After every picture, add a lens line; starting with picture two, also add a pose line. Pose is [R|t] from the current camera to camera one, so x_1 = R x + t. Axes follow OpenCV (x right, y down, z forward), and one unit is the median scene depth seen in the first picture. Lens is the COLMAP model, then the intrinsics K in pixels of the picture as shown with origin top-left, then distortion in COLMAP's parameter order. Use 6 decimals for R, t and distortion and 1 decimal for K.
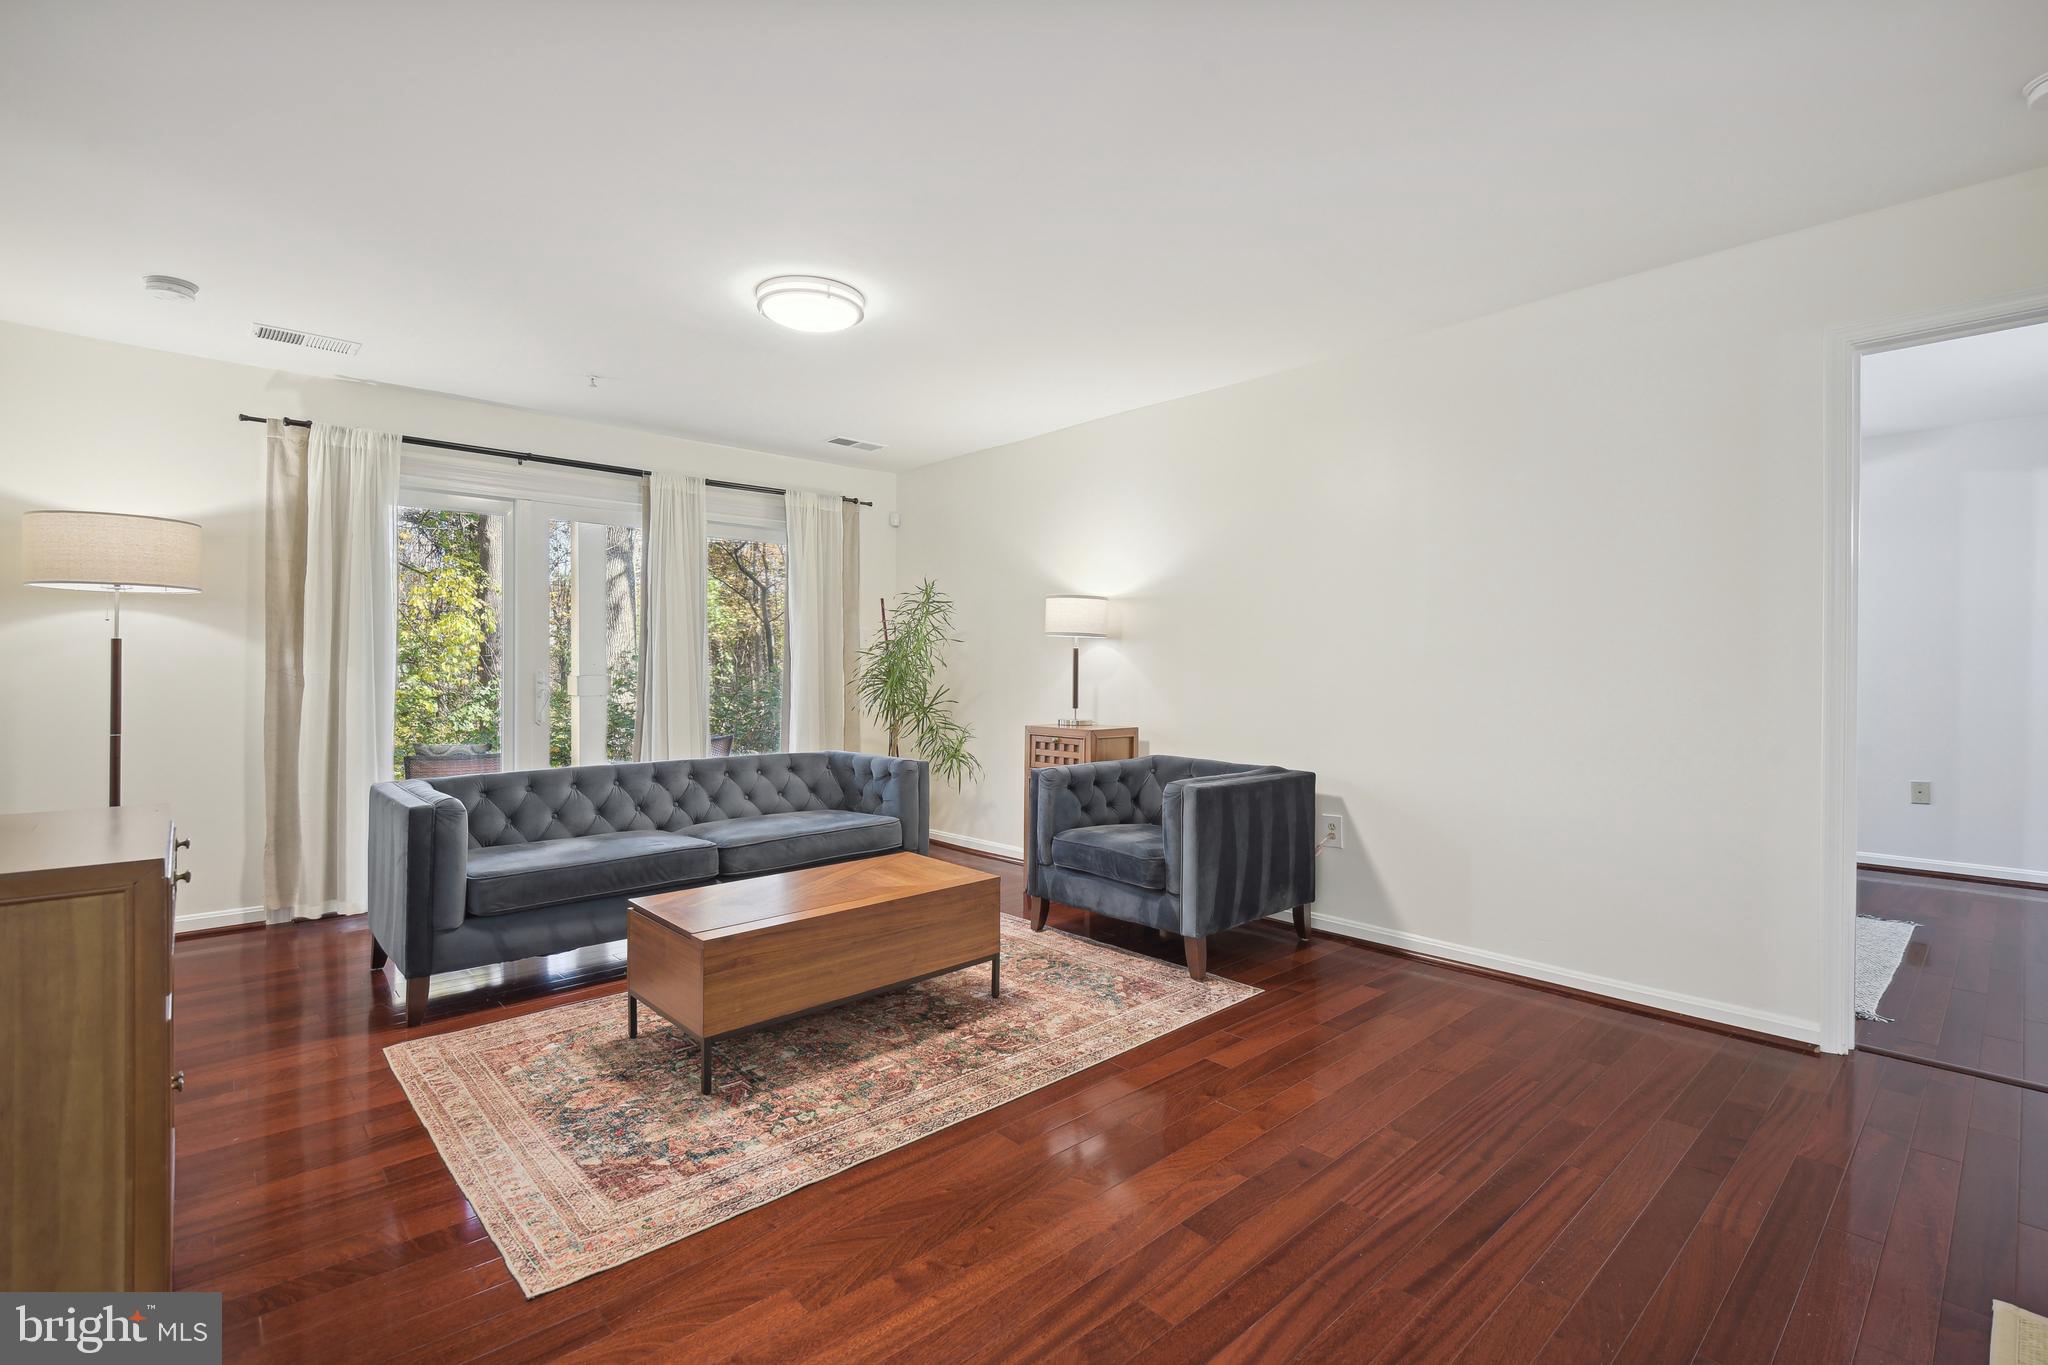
lens RADIAL K [[935.5, 0, 1058.2], [0, 935.5, 653.7], [0, 0, 1]] dist [0.027885, -0.025146]
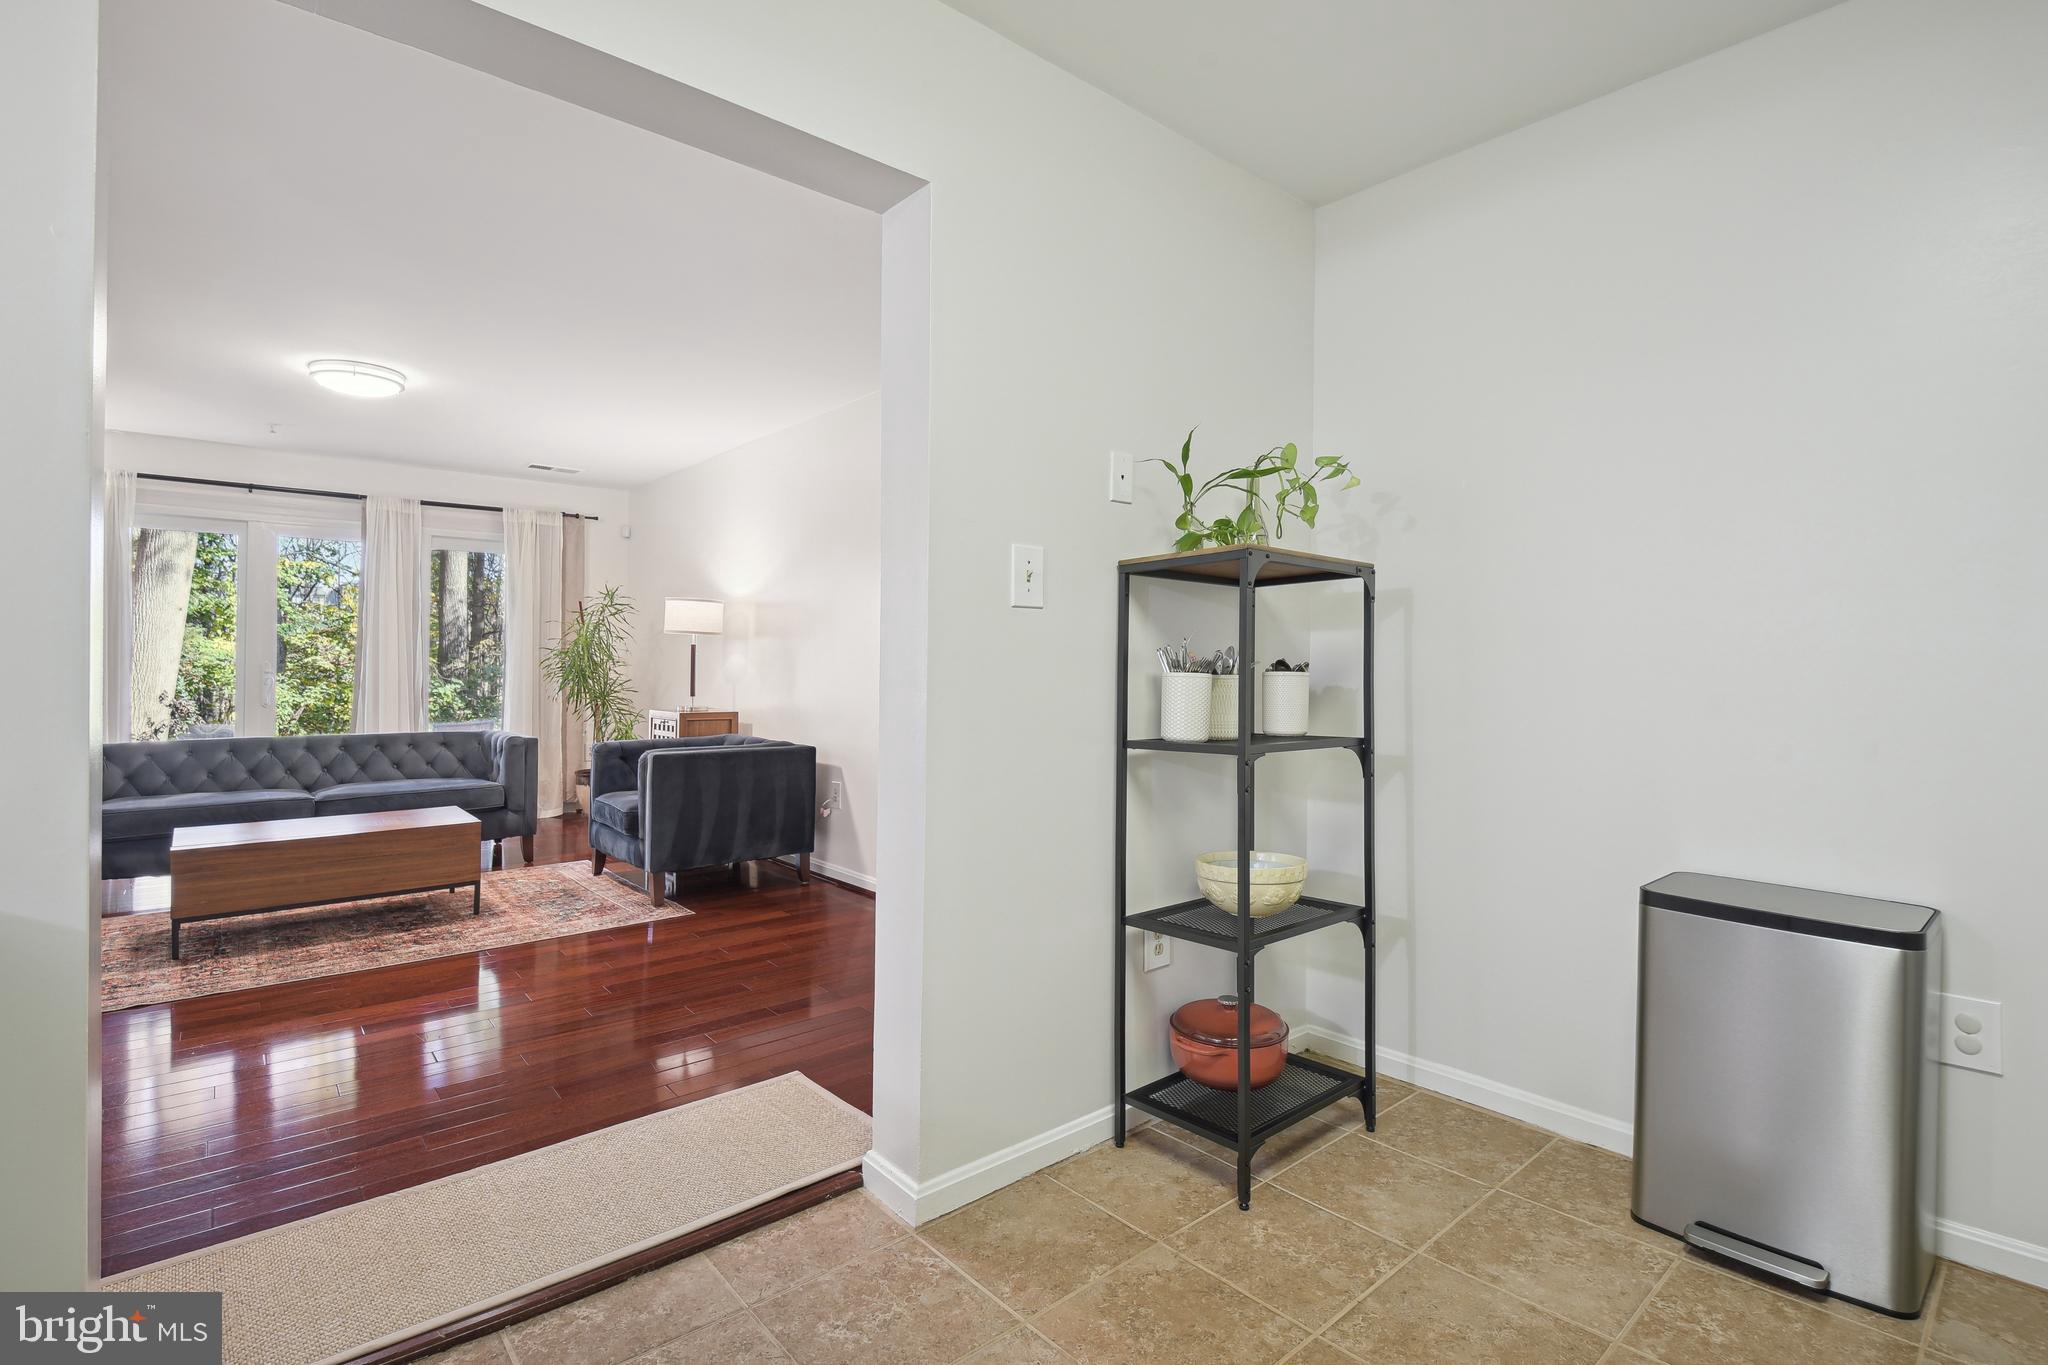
lens RADIAL K [[959.9, 0, 1065.4], [0, 959.9, 635.2], [0, 0, 1]] dist [0.000214, -0.021502]
pose [[0.999800, 0.002654, -0.019827, 0.700079], [-0.002953, 0.999882, -0.015096, -0.001190], [0.019784, 0.015152, 0.999689, -0.278309]]
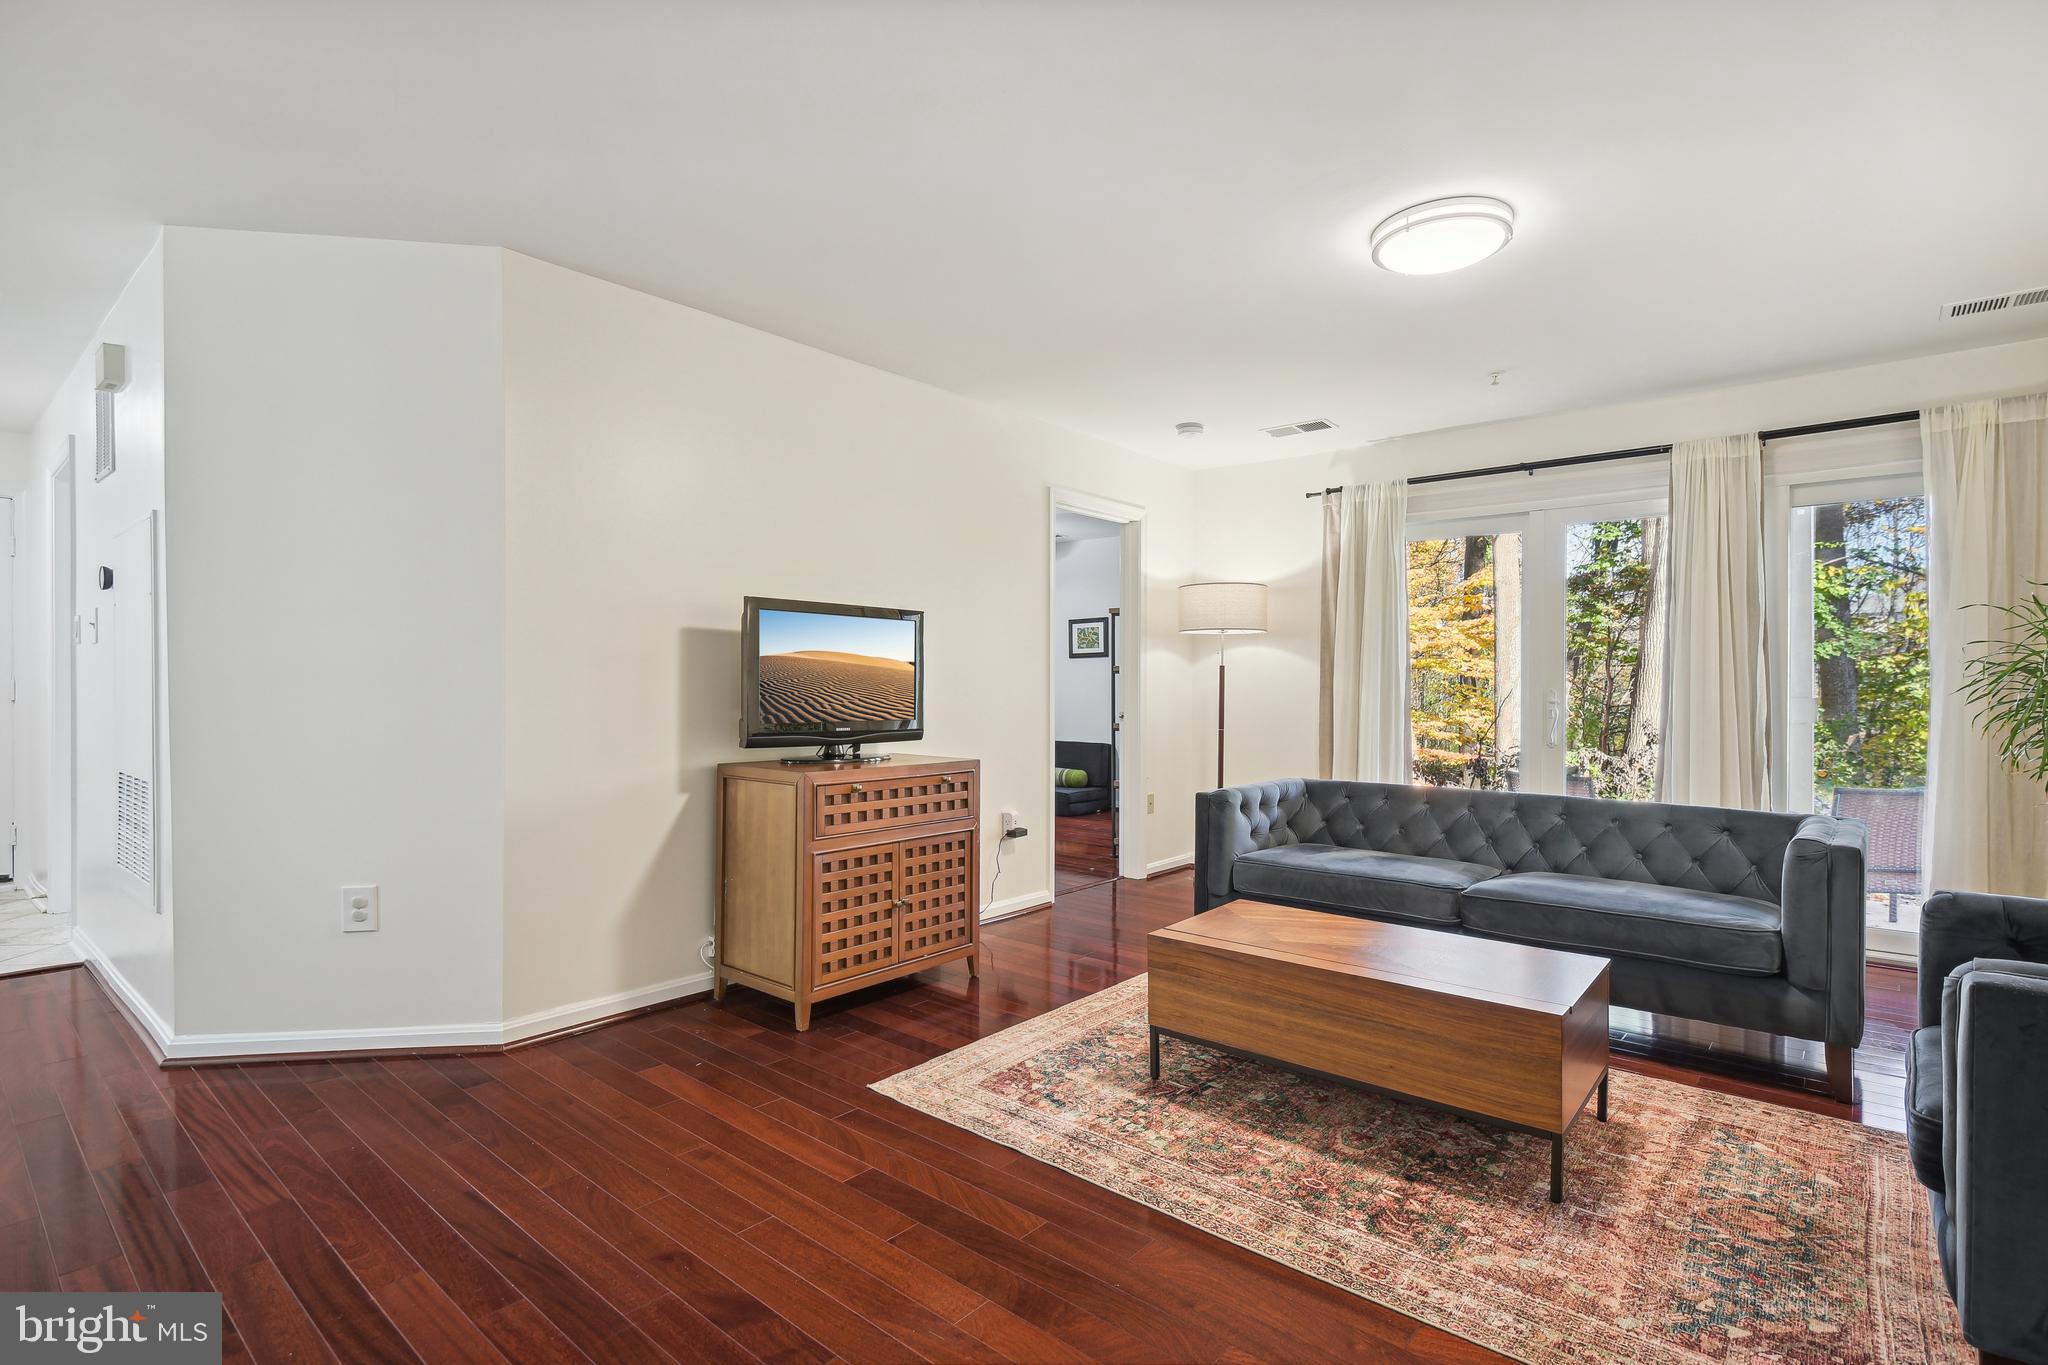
lens RADIAL K [[968.8, 0, 1017.4], [0, 968.8, 683.7], [0, 0, 1]] dist [0.033264, -0.021016]
pose [[0.100311, 0.000467, -0.994956, 0.510874], [0.010994, 0.999938, 0.001578, 0.007235], [0.994895, -0.011096, 0.100300, 0.519101]]
